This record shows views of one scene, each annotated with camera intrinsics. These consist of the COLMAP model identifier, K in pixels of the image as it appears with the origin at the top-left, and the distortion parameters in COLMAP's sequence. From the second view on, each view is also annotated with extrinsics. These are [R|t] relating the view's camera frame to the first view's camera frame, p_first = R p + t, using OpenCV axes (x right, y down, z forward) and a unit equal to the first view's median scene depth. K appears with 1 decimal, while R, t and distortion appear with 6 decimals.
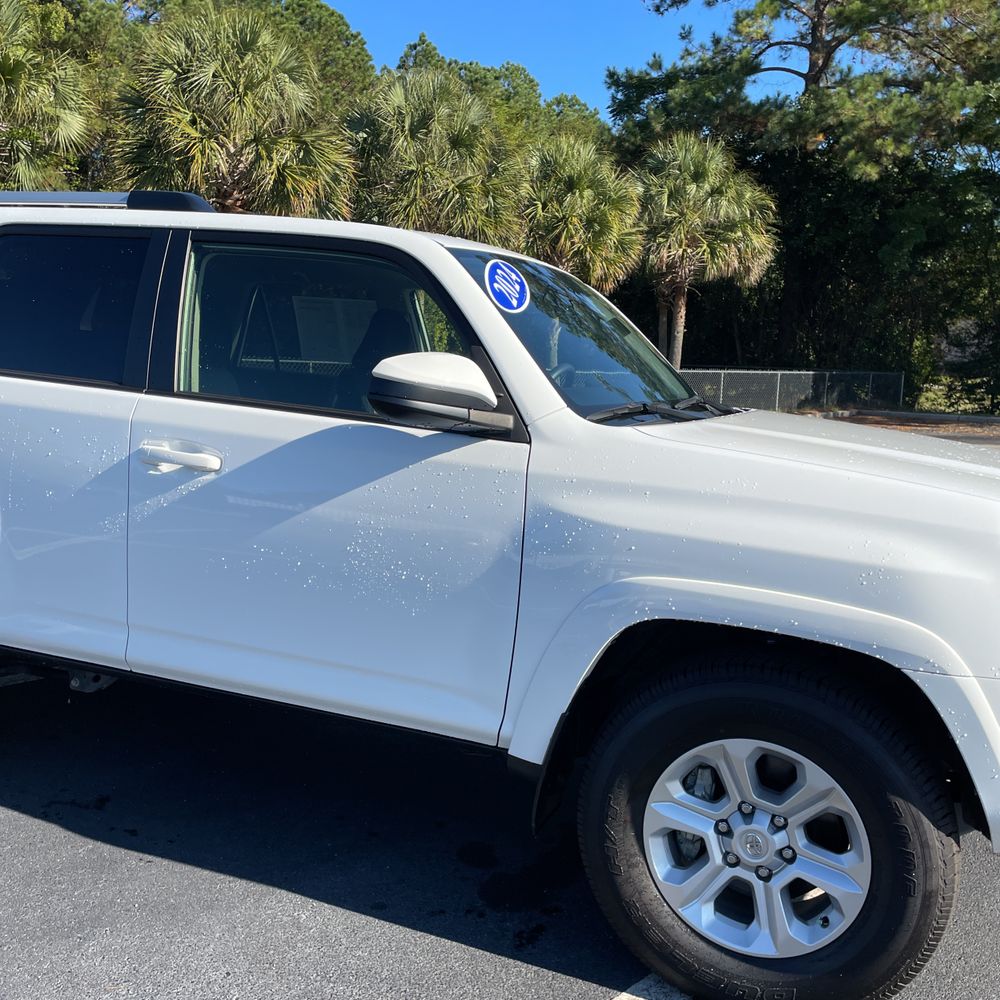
lens RADIAL K [[985.7, 0, 522.5], [0, 985.7, 490.7], [0, 0, 1]] dist [0.103367, -0.101881]
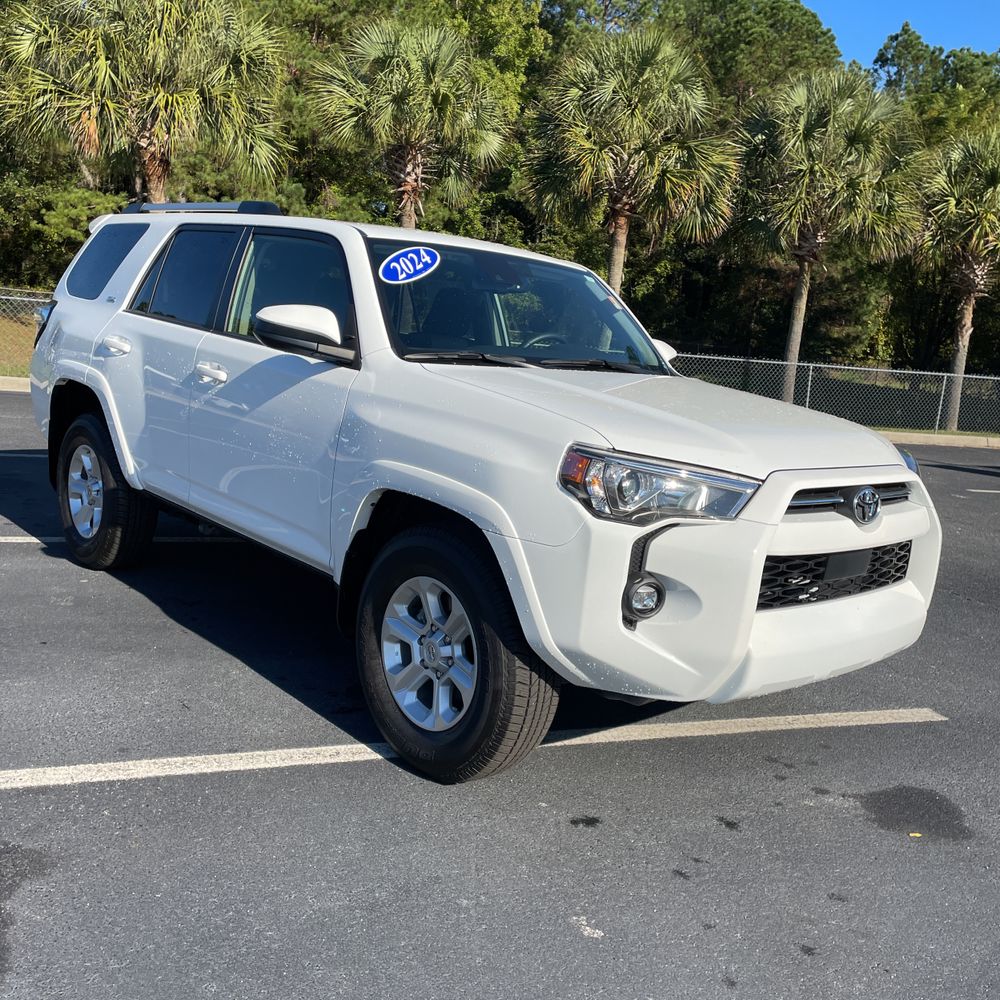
lens RADIAL K [[997.2, 0, 528.6], [0, 997.2, 502.5], [0, 0, 1]] dist [0.088496, -0.131101]
pose [[0.901417, 0.111973, -0.418222, 0.102169], [-0.108912, 0.993560, 0.031268, 0.008513], [0.419030, 0.017364, 0.907806, -0.028100]]
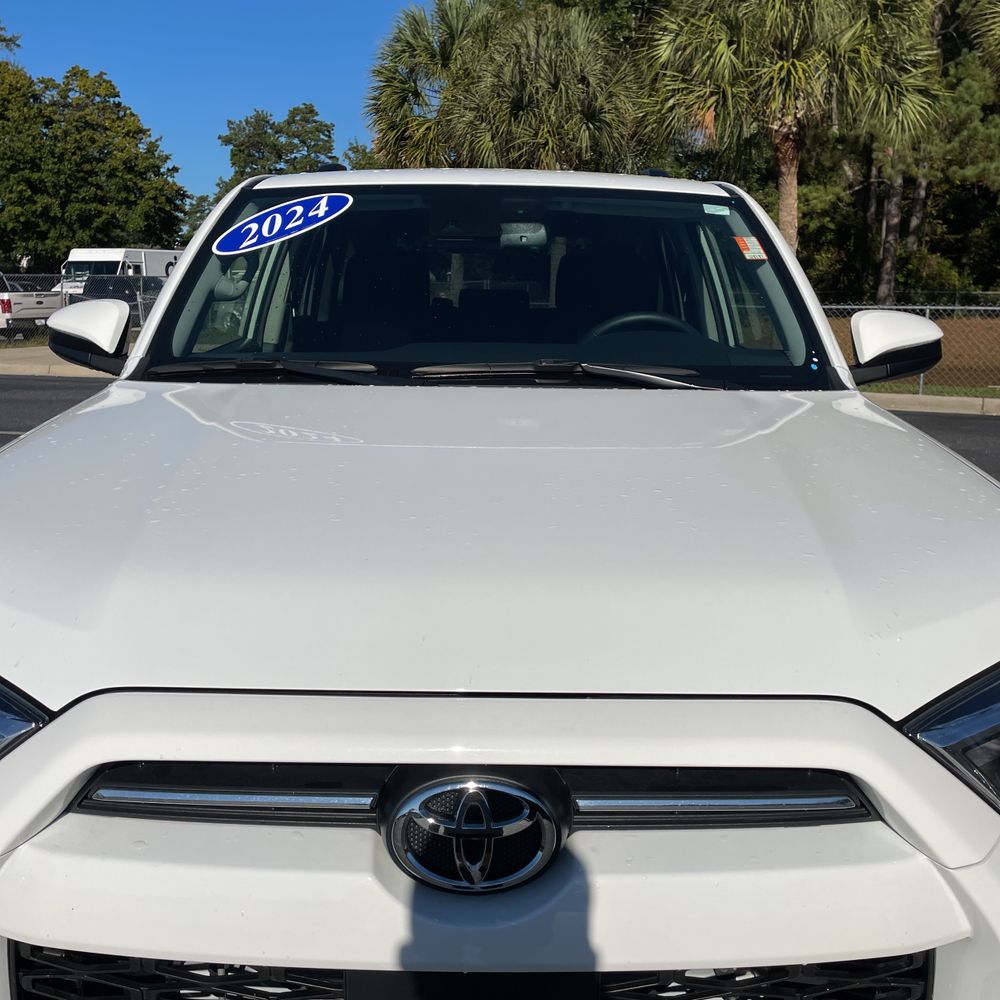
lens RADIAL K [[997.2, 0, 528.6], [0, 997.2, 502.5], [0, 0, 1]] dist [0.088496, -0.131101]
pose [[0.367862, 0.160355, -0.915950, 0.126114], [-0.110135, 0.985599, 0.128316, -0.013291], [0.923335, 0.053676, 0.380225, 0.116324]]
